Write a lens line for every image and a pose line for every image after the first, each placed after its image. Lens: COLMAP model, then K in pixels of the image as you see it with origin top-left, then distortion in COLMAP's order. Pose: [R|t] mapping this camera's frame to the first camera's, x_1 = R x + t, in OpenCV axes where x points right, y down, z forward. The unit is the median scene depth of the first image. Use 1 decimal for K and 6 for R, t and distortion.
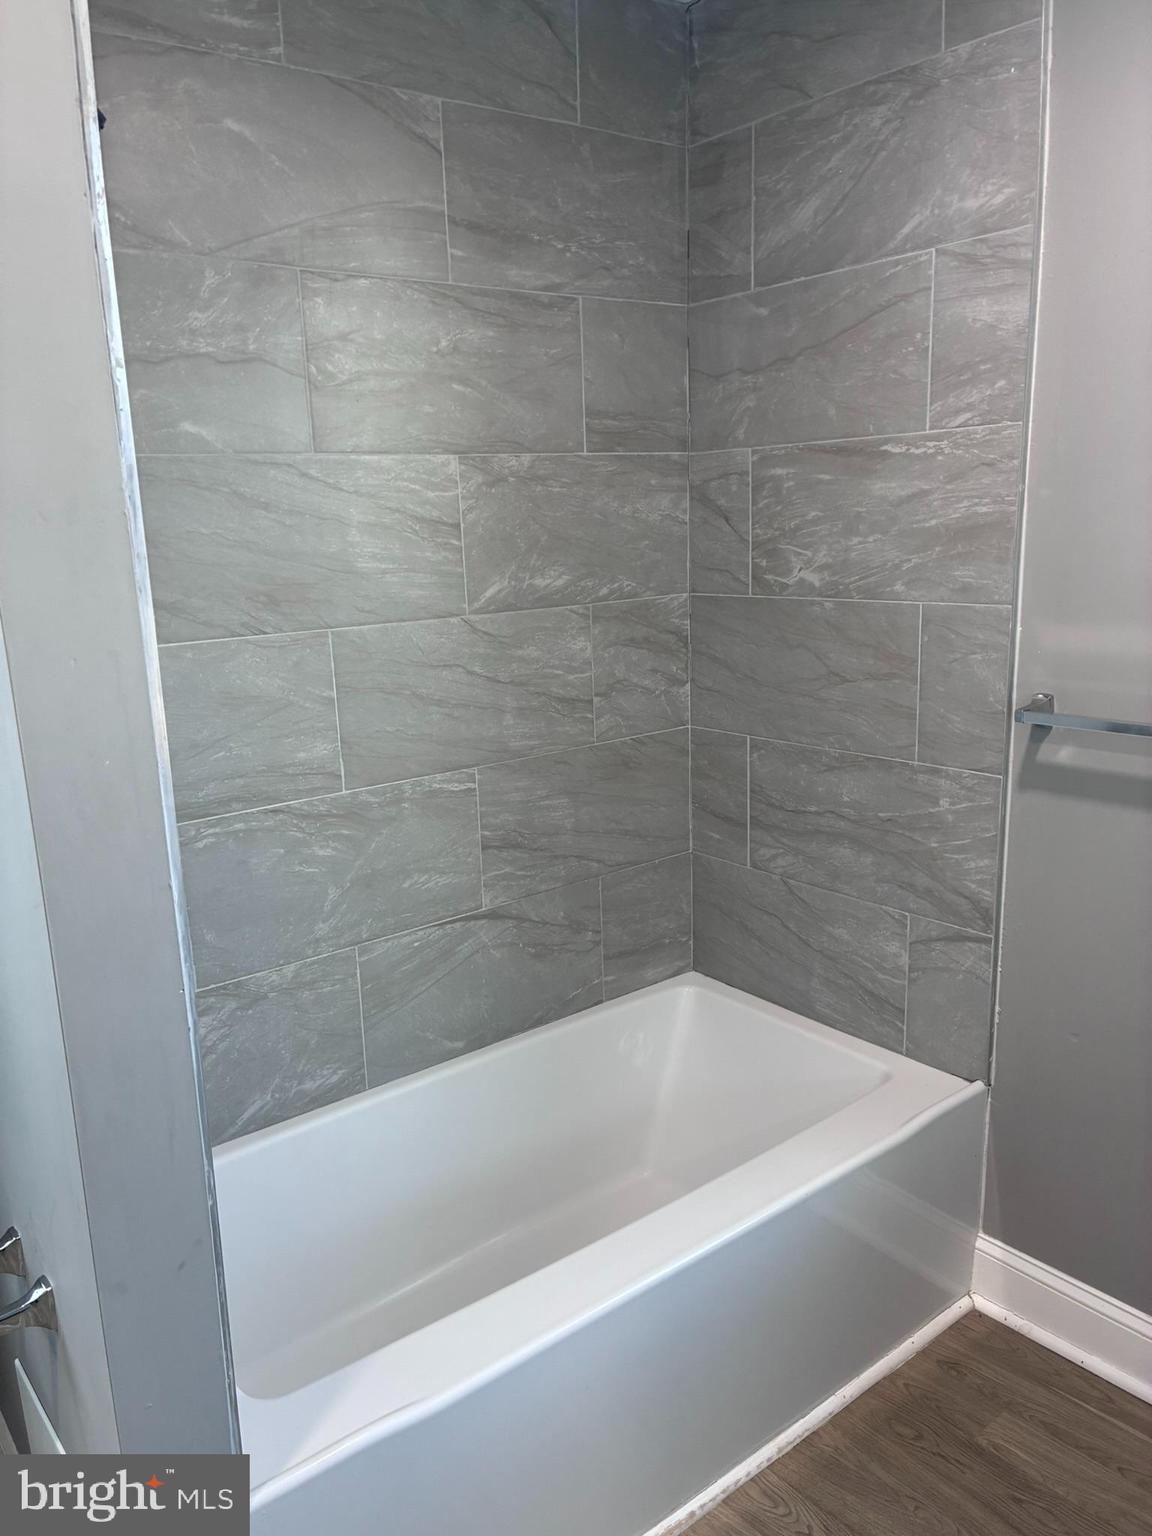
lens RADIAL K [[1160.8, 0, 576.3], [0, 1160.8, 769.2], [0, 0, 1]] dist [0.064651, -0.063232]
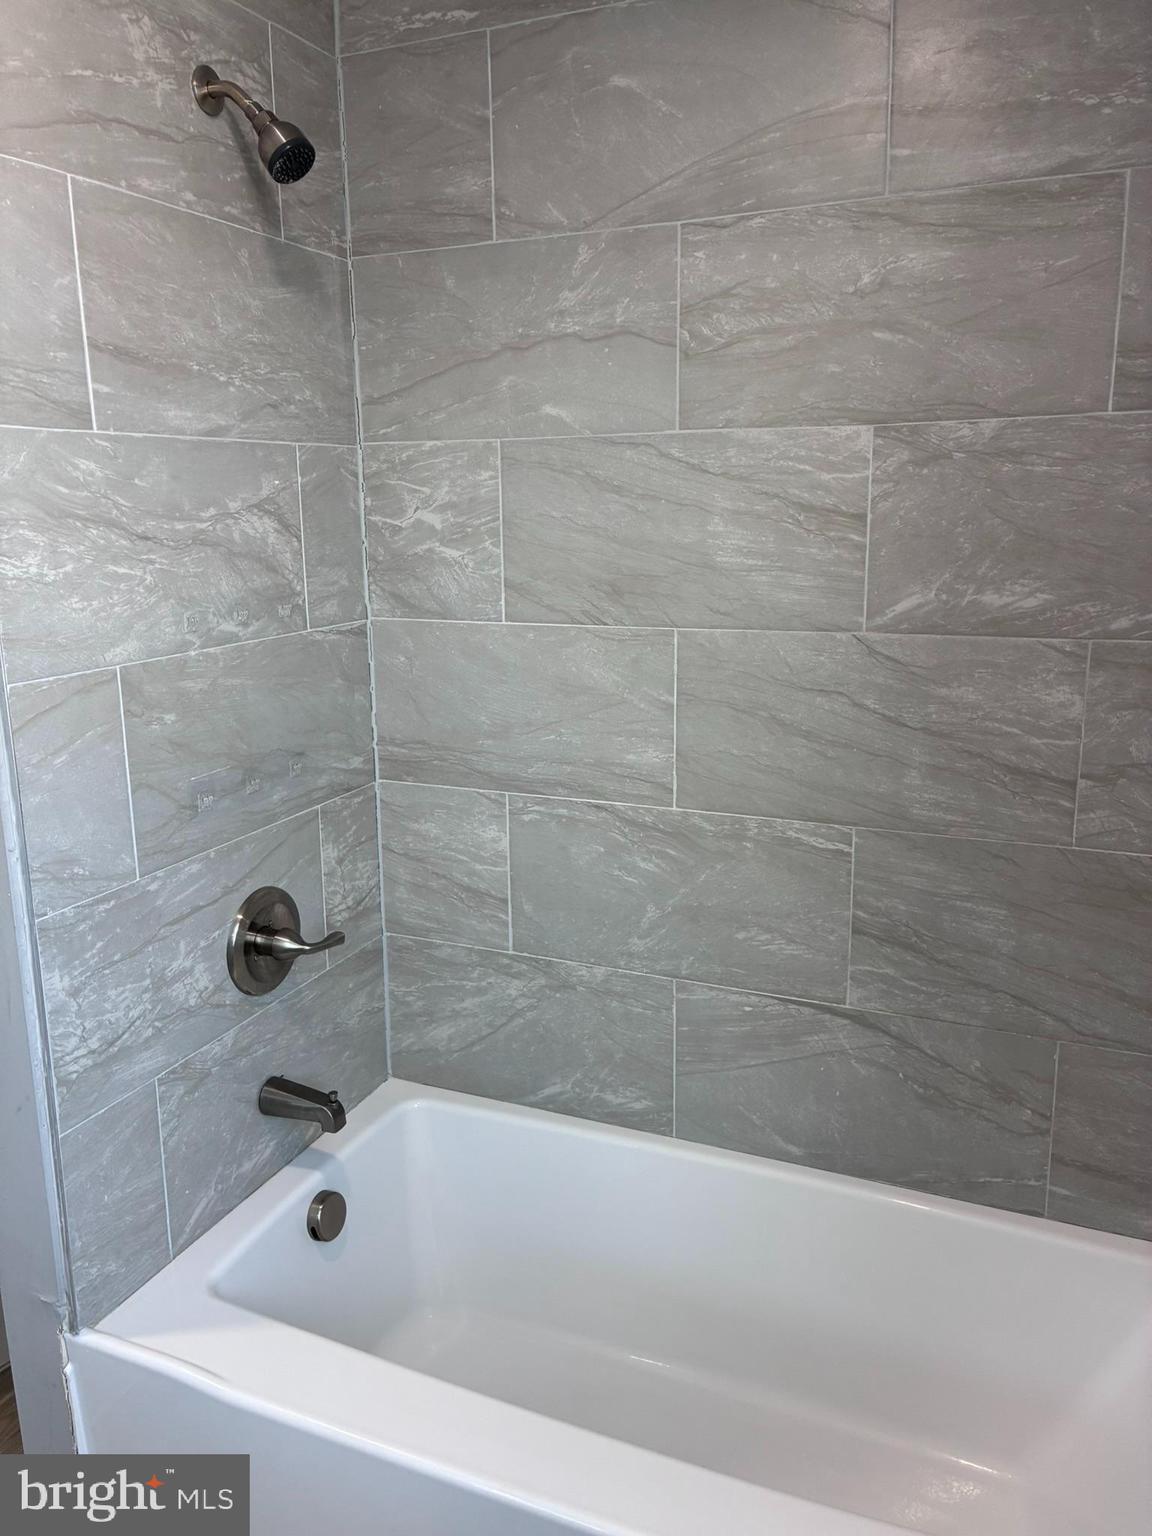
lens RADIAL K [[1160.8, 0, 571.5], [0, 1160.8, 765.9], [0, 0, 1]] dist [0.064651, -0.063232]
pose [[0.473991, 0.219717, -0.852676, 0.517394], [-0.199431, 0.969991, 0.139086, -0.120594], [0.857648, 0.104125, 0.503586, 0.471774]]
